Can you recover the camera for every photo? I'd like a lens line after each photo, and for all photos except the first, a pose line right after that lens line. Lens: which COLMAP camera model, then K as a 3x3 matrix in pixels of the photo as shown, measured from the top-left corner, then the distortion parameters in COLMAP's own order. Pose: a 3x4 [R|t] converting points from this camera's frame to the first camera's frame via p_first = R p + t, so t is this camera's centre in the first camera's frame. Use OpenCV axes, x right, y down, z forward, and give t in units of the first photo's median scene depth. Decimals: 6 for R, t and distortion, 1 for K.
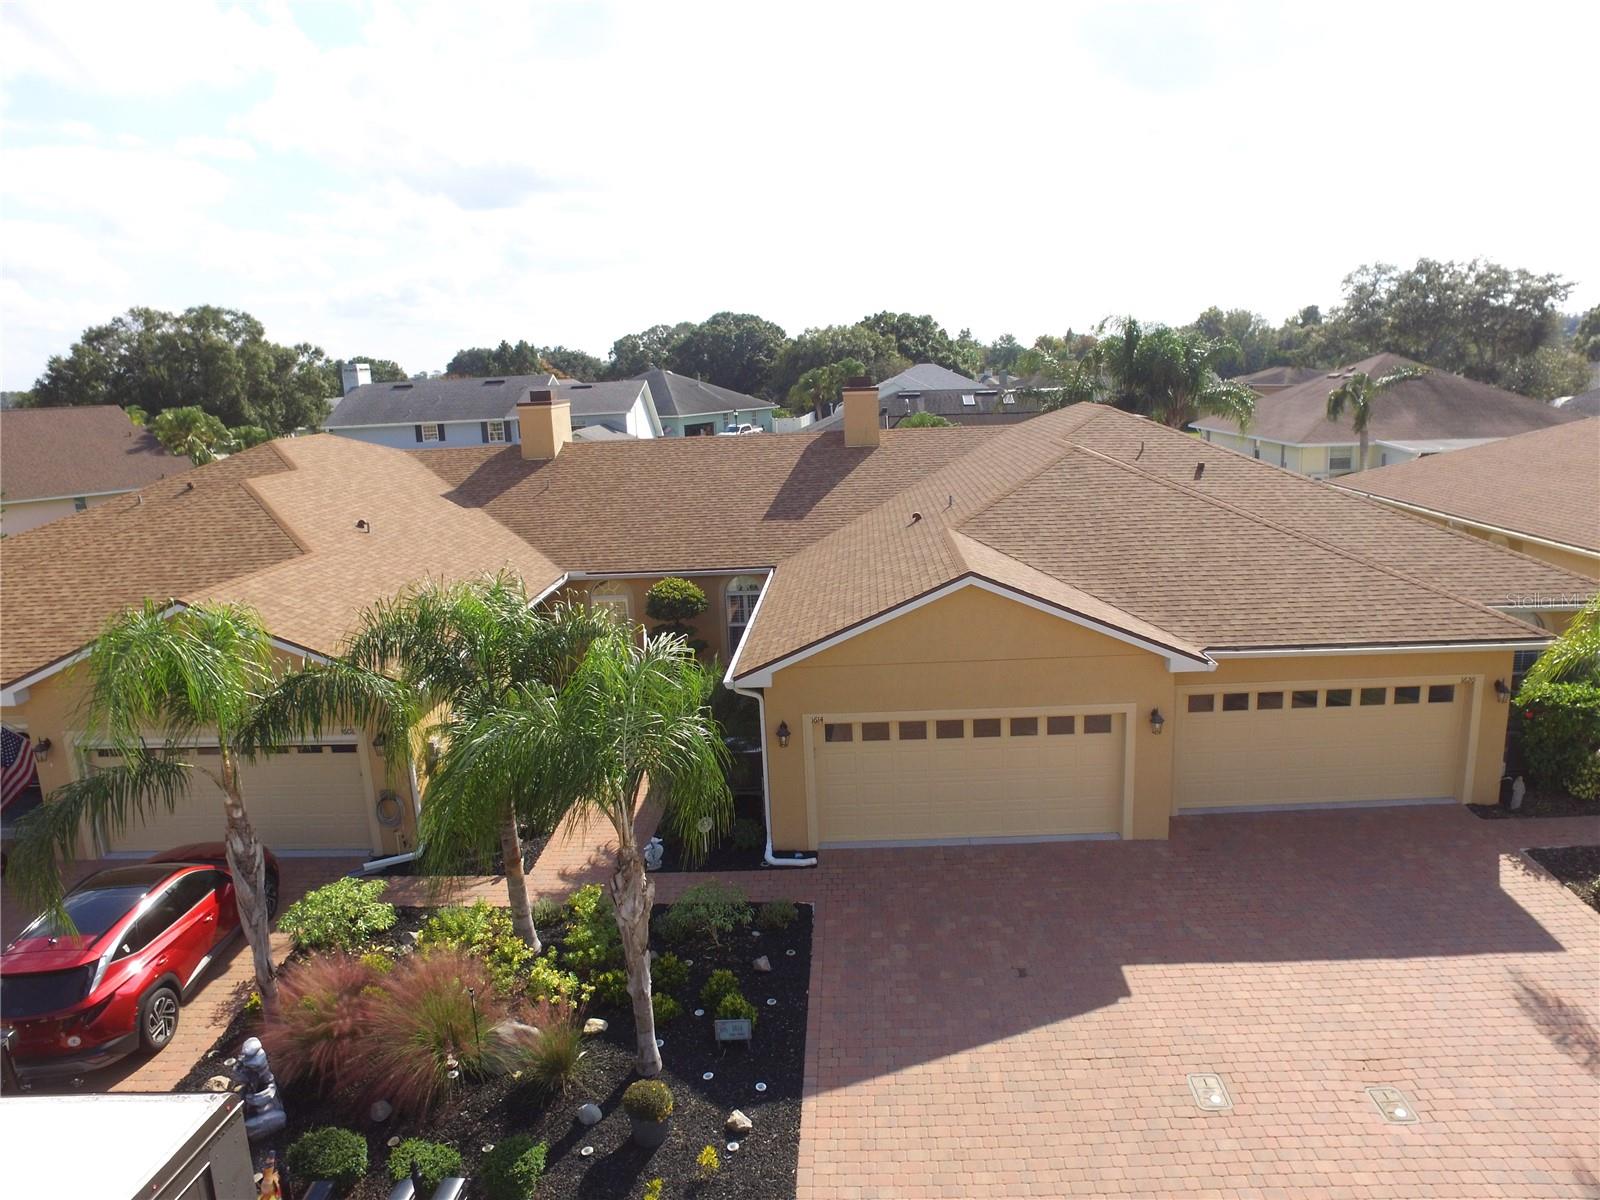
lens RADIAL K [[1066.5, 0, 828.6], [0, 1066.5, 597.9], [0, 0, 1]] dist [-0.114524, 0.089096]
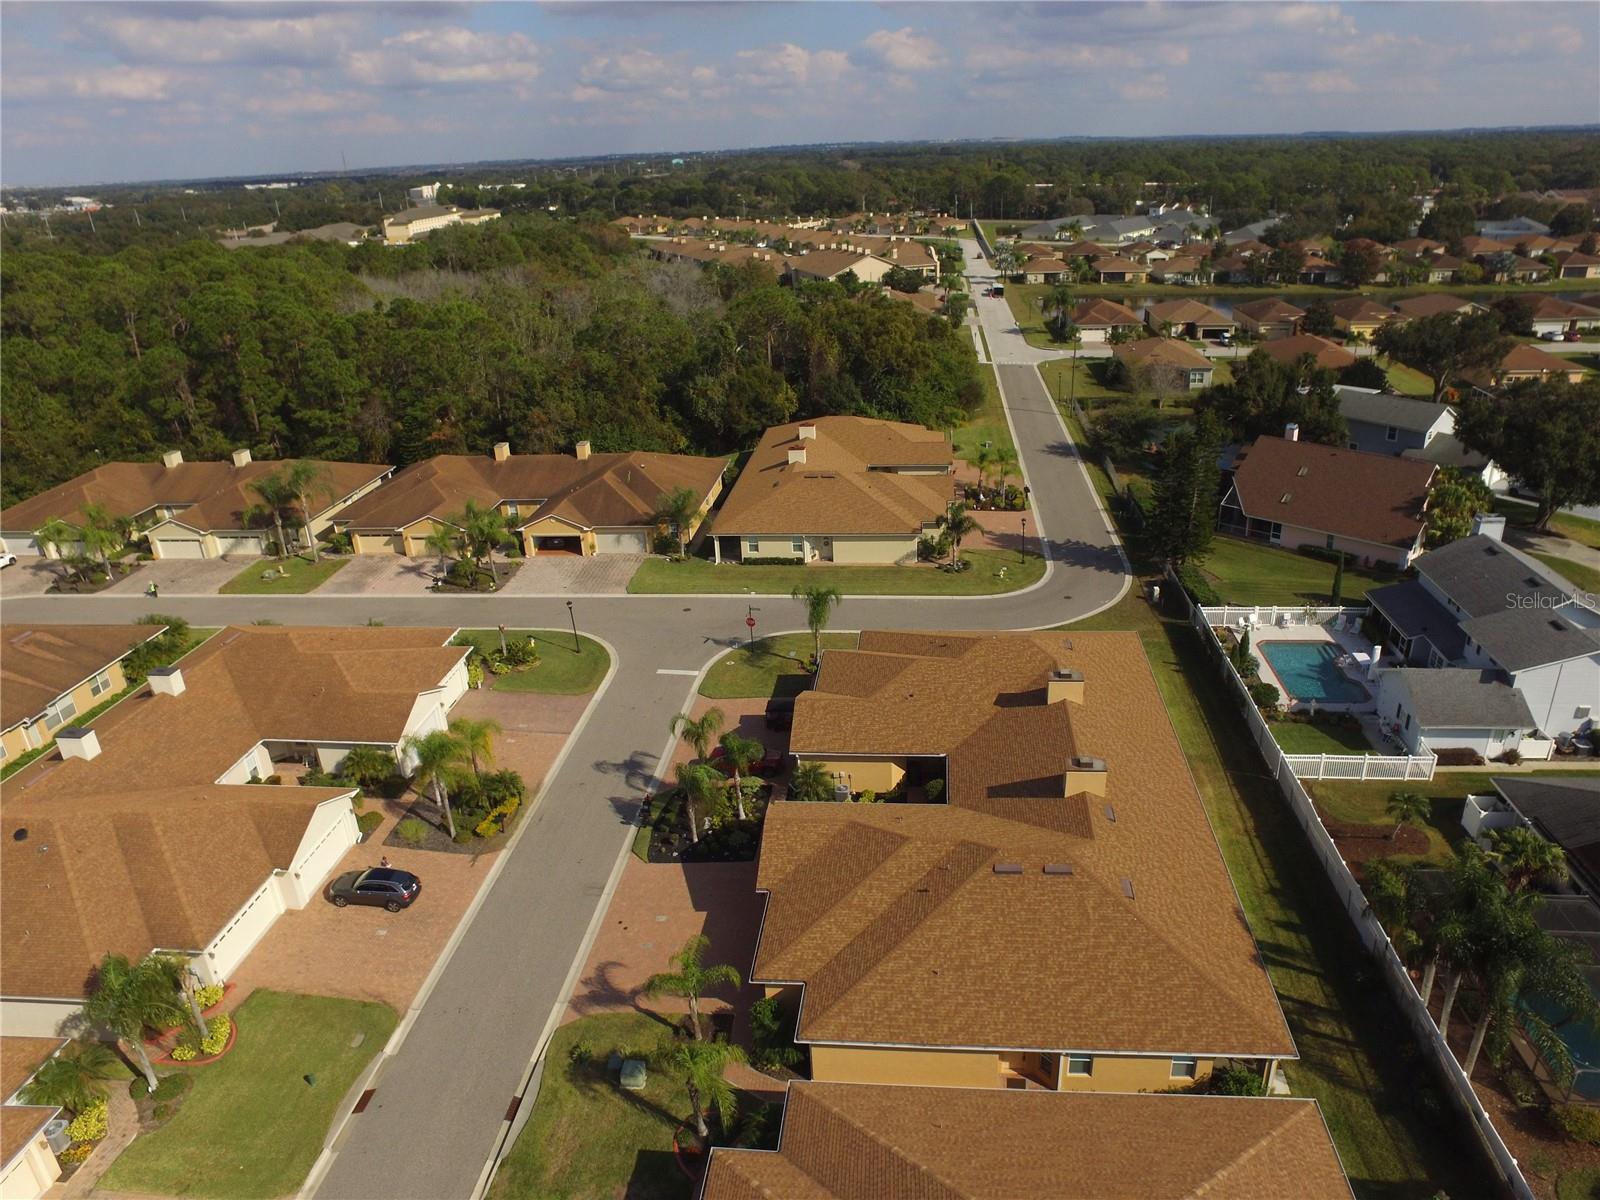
lens RADIAL K [[1066.5, 0, 828.6], [0, 1066.5, 597.9], [0, 0, 1]] dist [-0.114524, 0.089096]
pose [[-0.066229, 0.438313, -0.896379, 3.017596], [-0.168738, 0.880493, 0.443013, -2.304800], [0.983433, 0.180593, 0.015646, 1.092295]]
